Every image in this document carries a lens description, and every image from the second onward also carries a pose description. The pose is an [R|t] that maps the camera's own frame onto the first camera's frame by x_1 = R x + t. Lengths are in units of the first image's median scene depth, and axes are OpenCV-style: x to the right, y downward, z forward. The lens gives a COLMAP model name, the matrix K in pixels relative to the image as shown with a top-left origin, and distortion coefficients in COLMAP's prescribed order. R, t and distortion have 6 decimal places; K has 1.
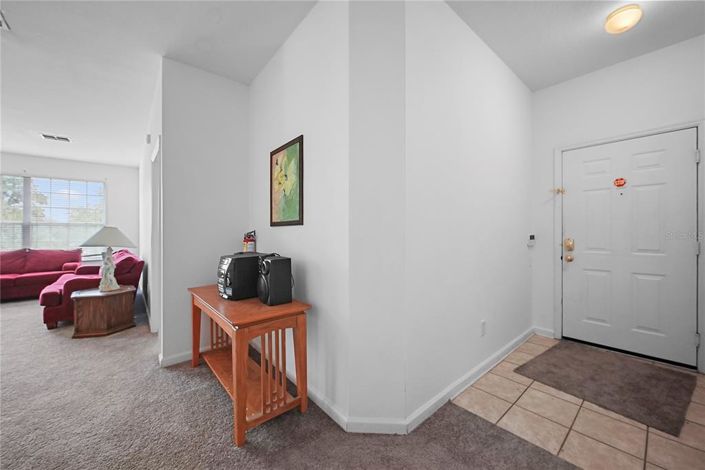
lens RADIAL K [[276.6, 0, 355.0], [0, 276.6, 231.5], [0, 0, 1]] dist [-0.002082, -0.001147]
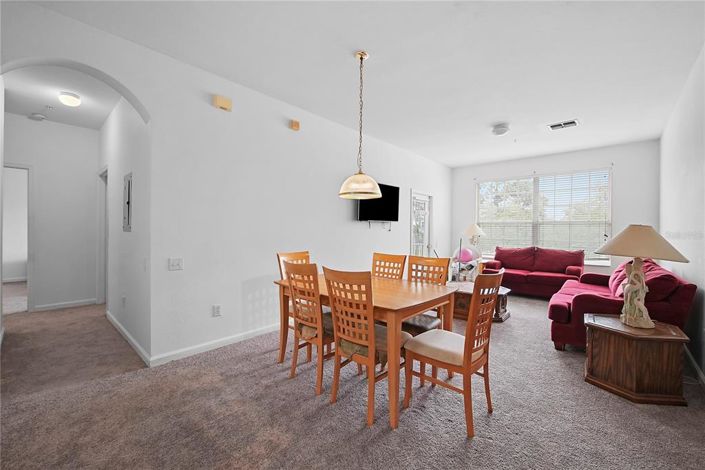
lens RADIAL K [[295.1, 0, 352.5], [0, 295.1, 231.2], [0, 0, 1]] dist [-0.000834, -0.001283]
pose [[0.145819, 0.009411, -0.989267, -0.298525], [-0.003435, 0.999954, 0.009007, -0.006768], [0.989305, 0.002085, 0.145844, 0.238285]]
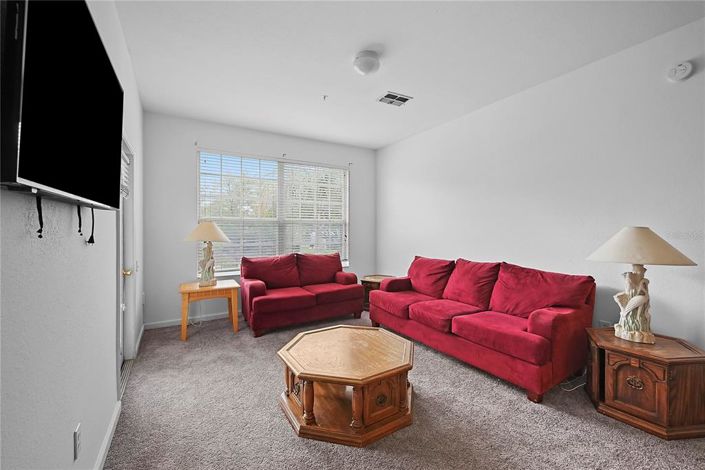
lens RADIAL K [[295.1, 0, 352.8], [0, 295.1, 232.3], [0, 0, 1]] dist [-0.000834, -0.001283]
pose [[0.984085, 0.000523, -0.177700, -1.277111], [0.002126, 0.999889, 0.014719, -0.015370], [0.177688, -0.014862, 0.983975, 0.290605]]
